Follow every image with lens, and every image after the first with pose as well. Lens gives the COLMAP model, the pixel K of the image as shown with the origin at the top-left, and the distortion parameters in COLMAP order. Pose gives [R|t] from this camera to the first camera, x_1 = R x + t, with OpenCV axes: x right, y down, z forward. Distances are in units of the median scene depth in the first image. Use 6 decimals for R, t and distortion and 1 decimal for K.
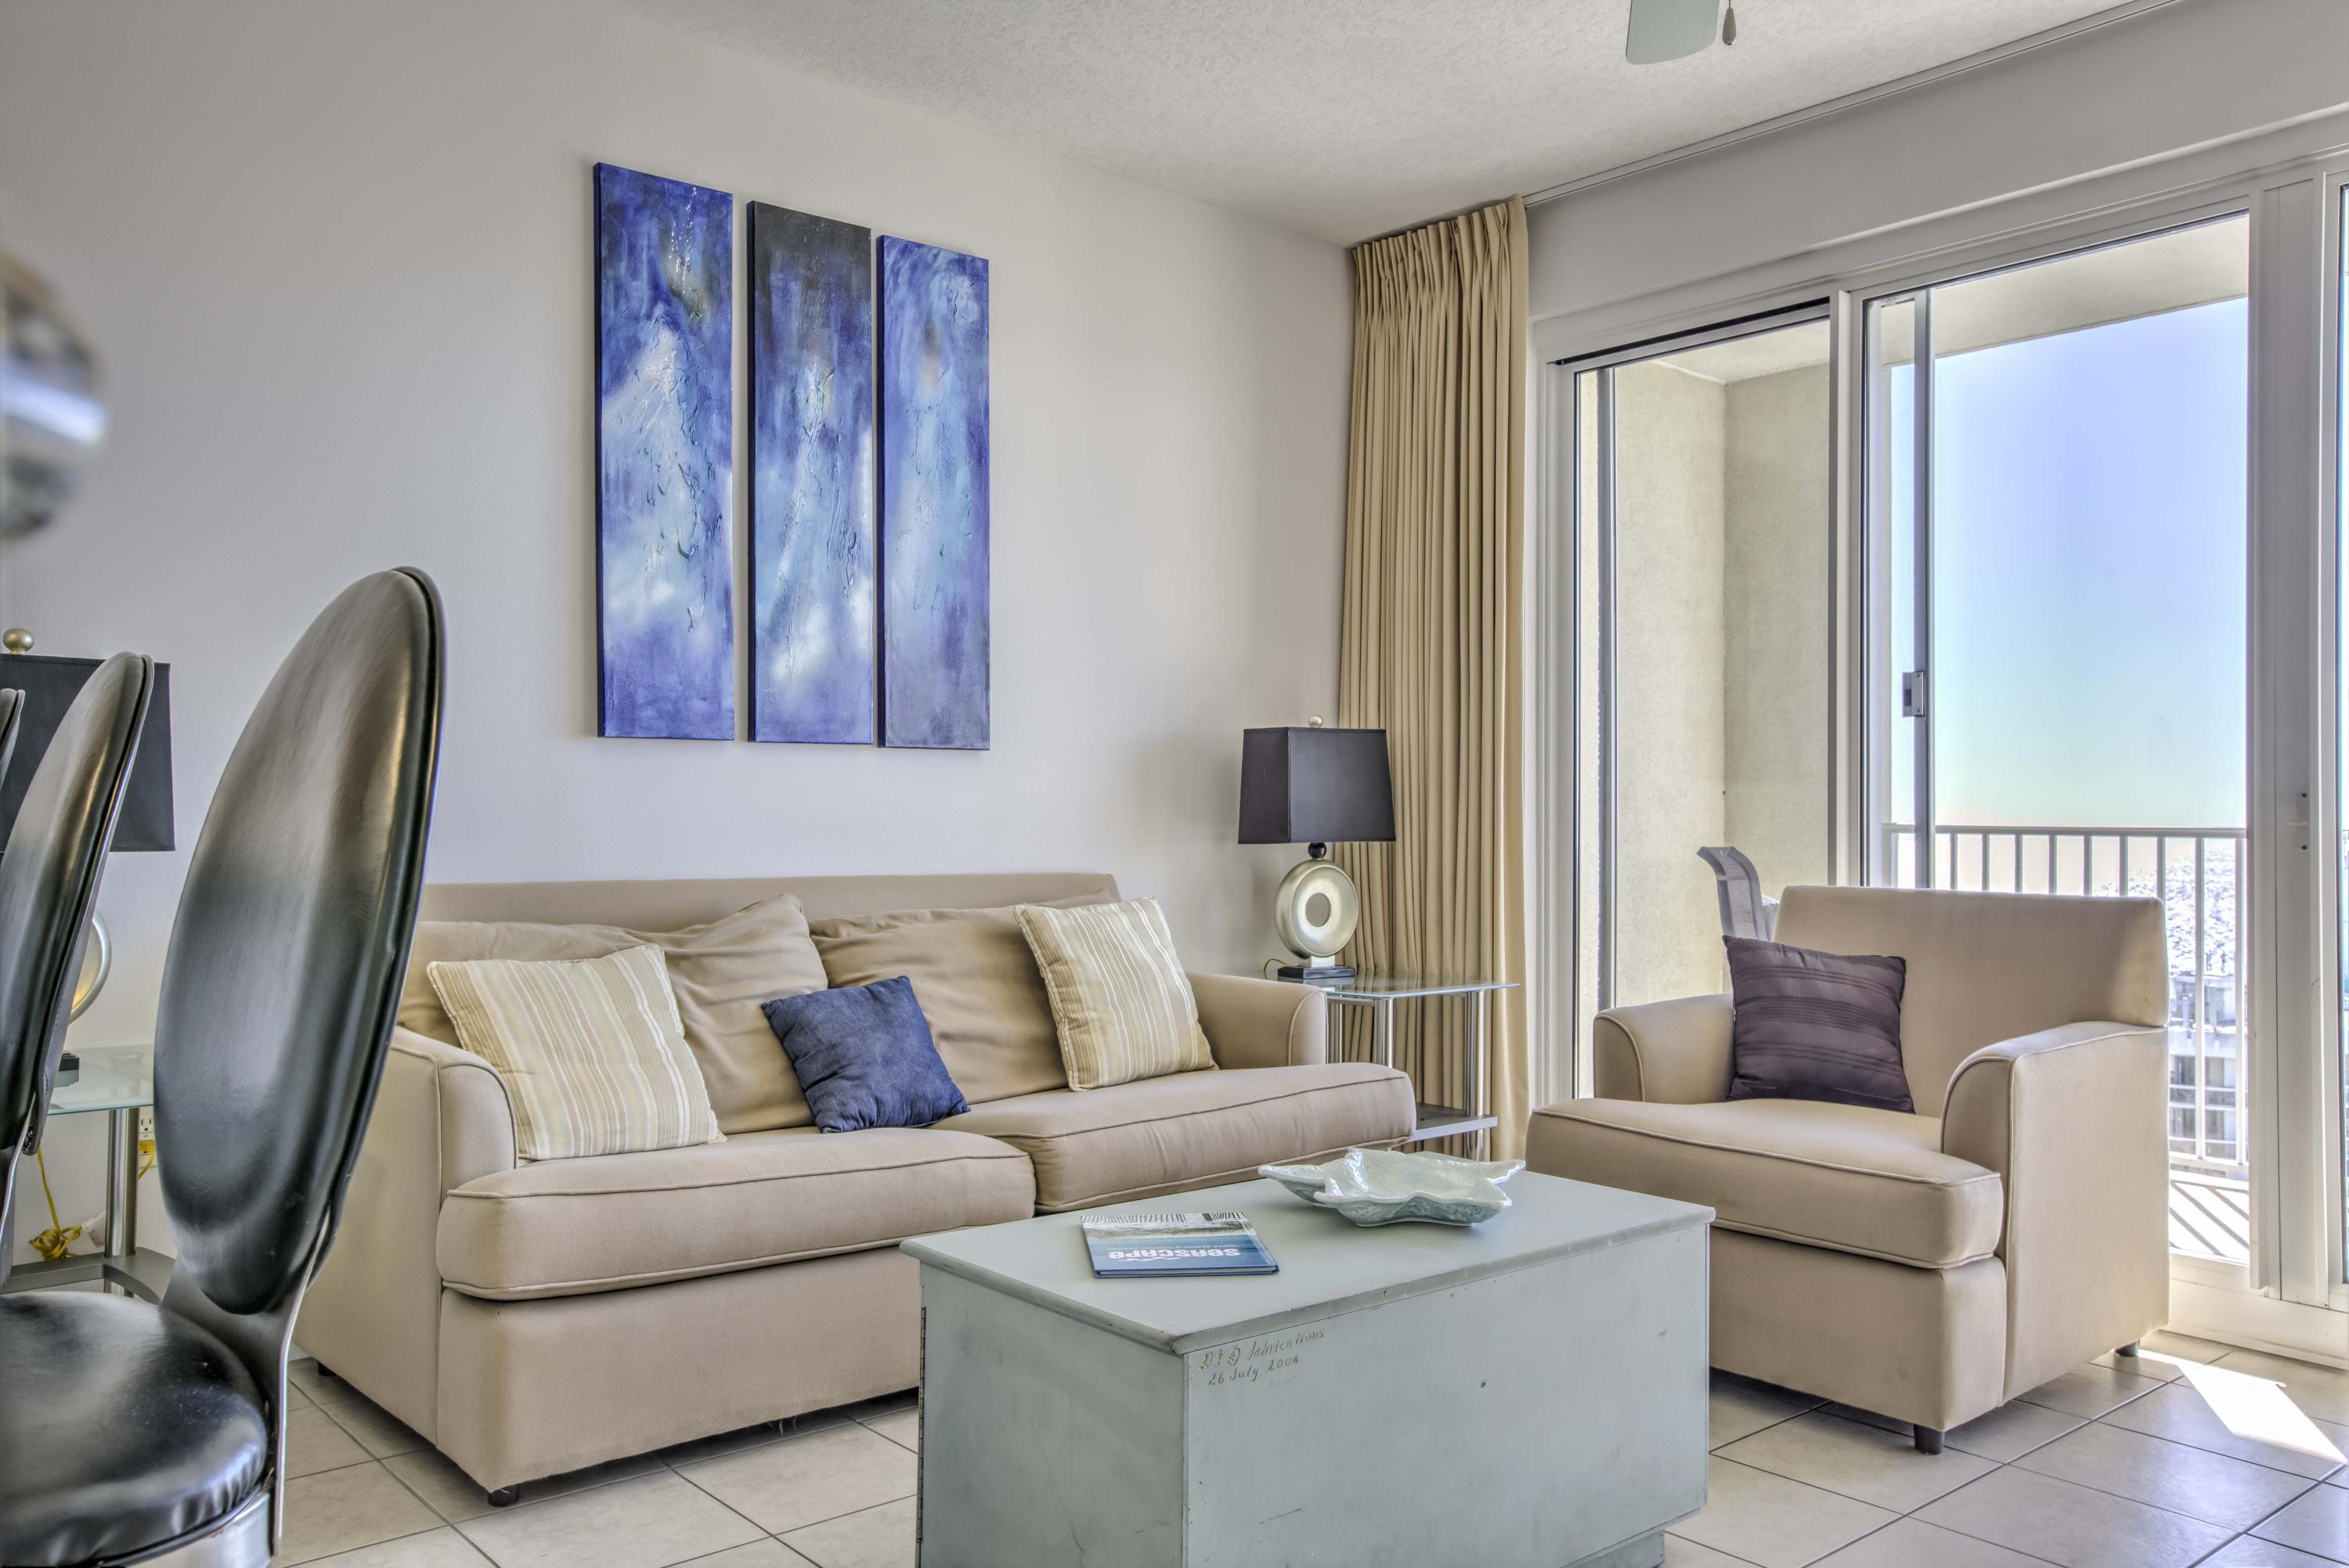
lens RADIAL K [[1785.3, 0, 1174.5], [0, 1785.3, 784.0], [0, 0, 1]] dist [-0.002967, 0.195705]
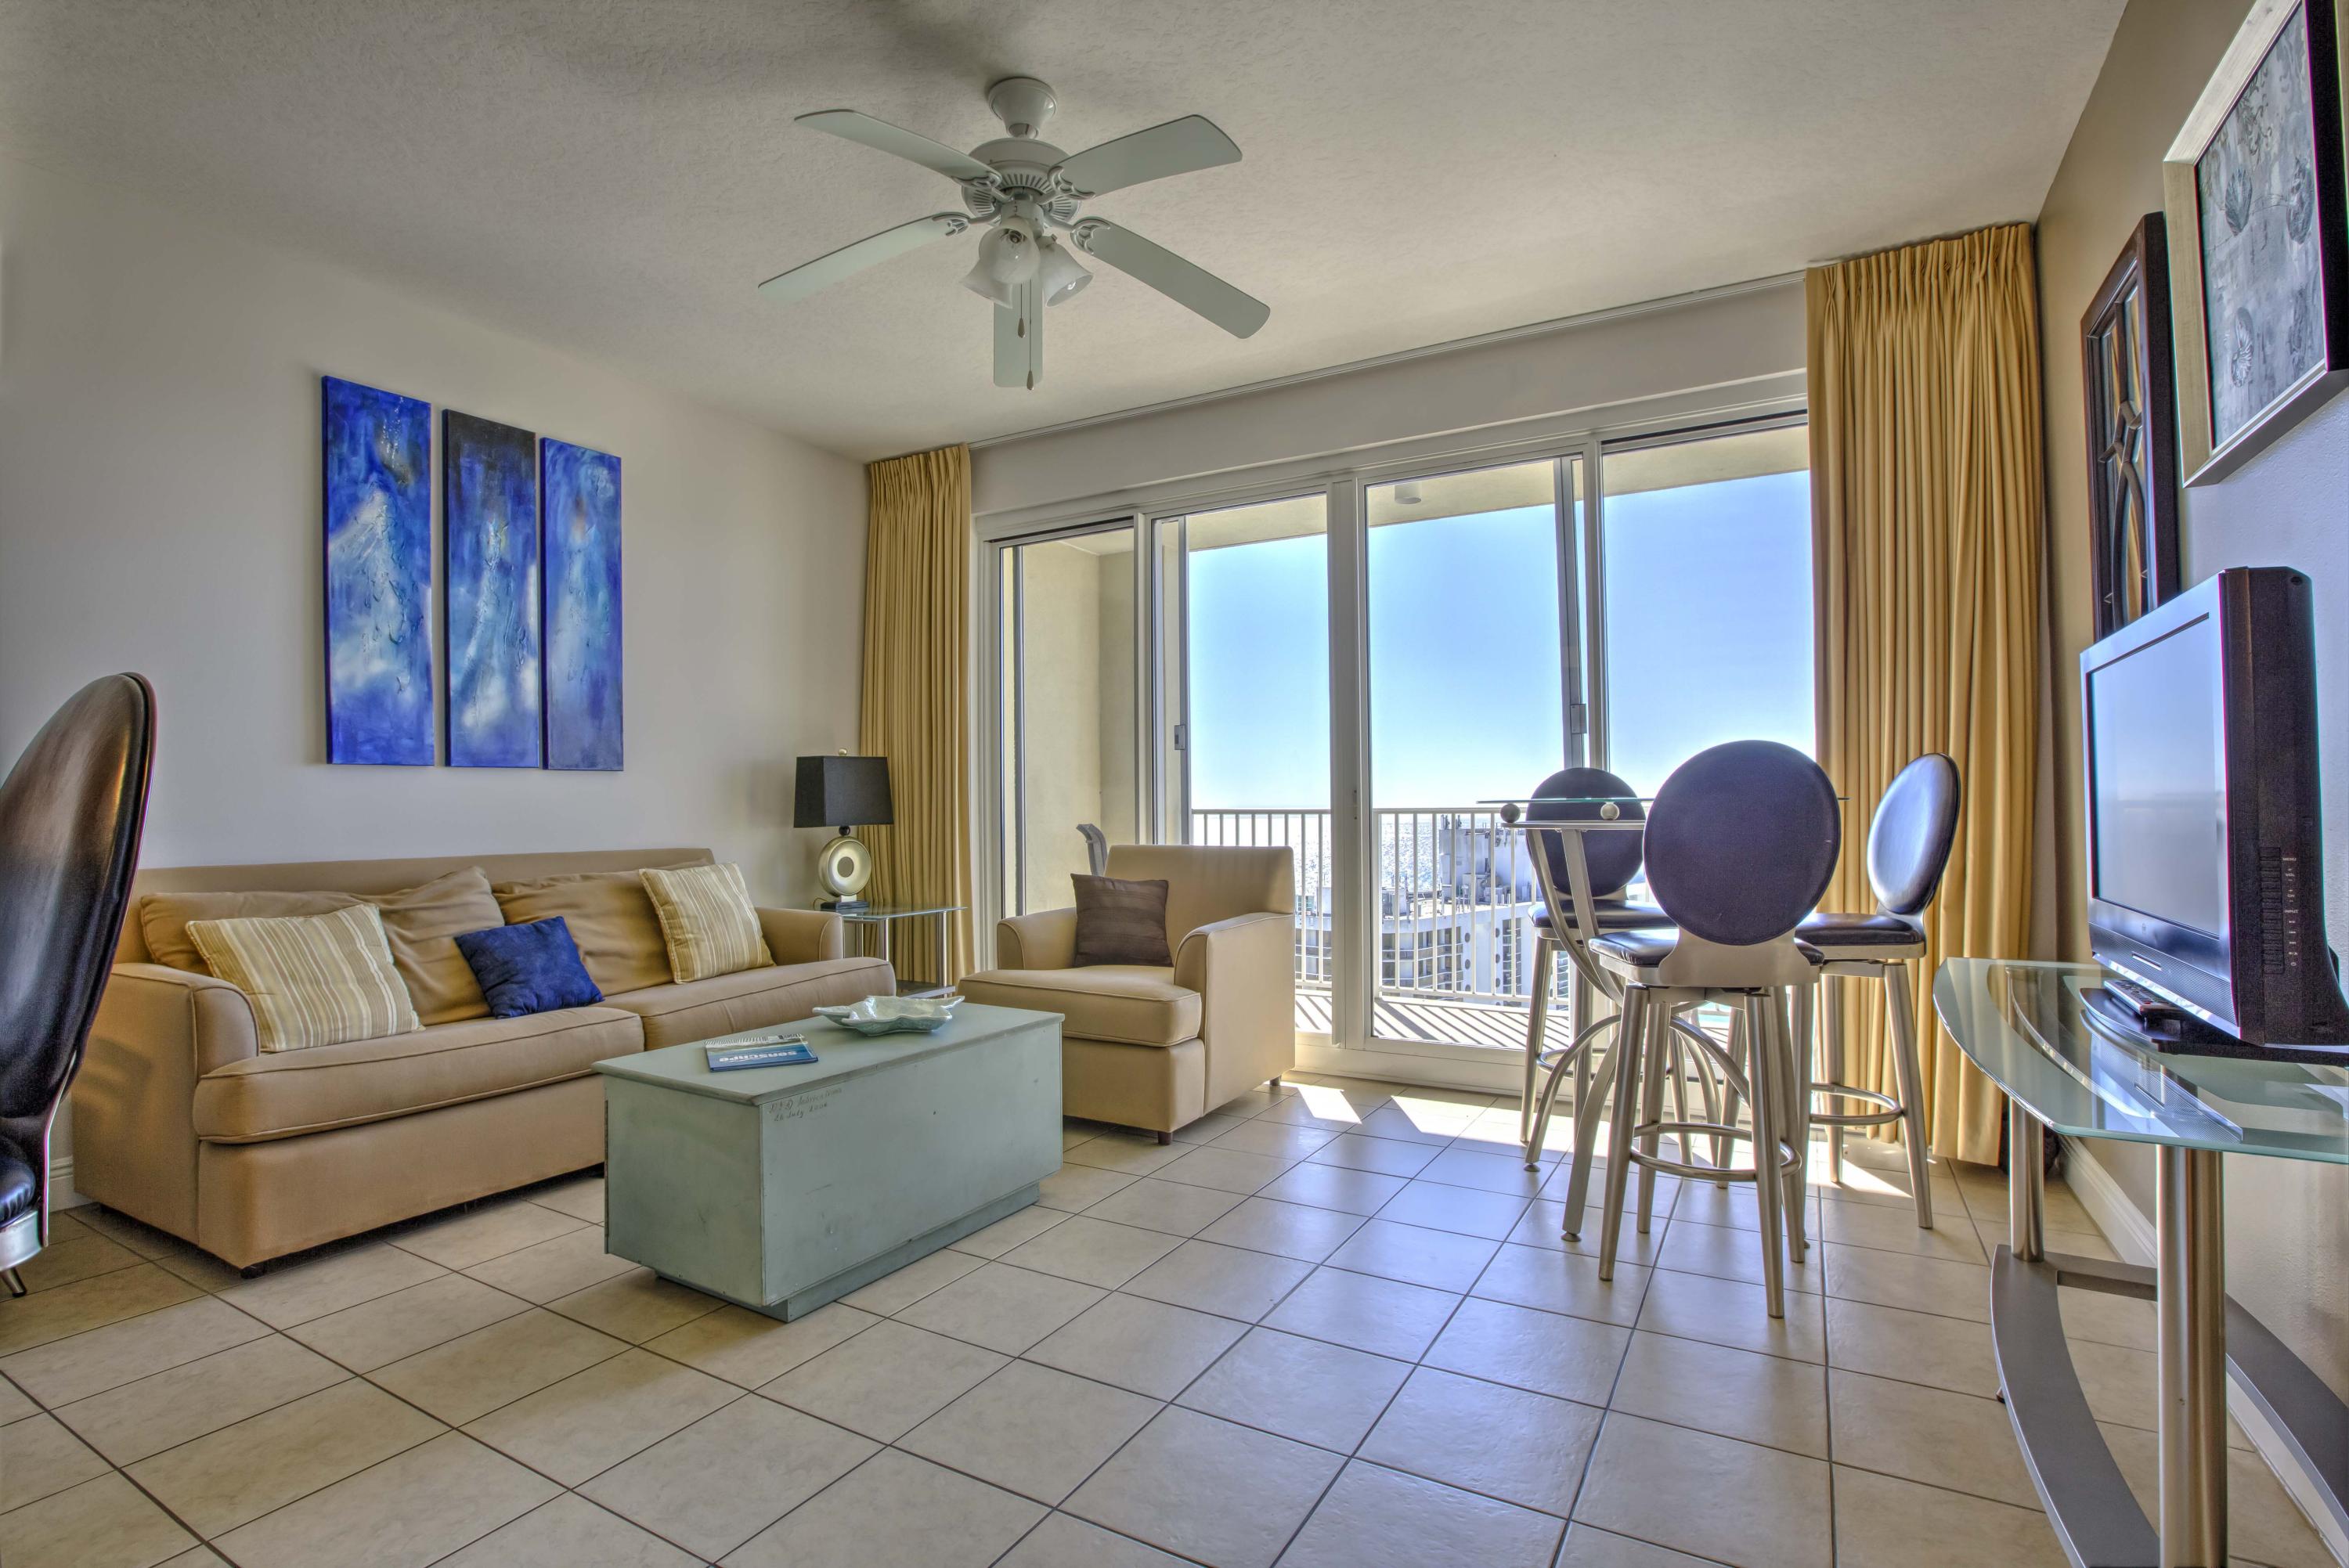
lens RADIAL K [[1161.0, 0, 1175.3], [0, 1161.0, 780.6], [0, 0, 1]] dist [-0.000151, 0.021310]
pose [[0.957019, -0.008500, 0.289900, 0.067135], [0.010088, 0.999941, -0.003982, -0.001611], [-0.289849, 0.006735, 0.957049, -0.121914]]
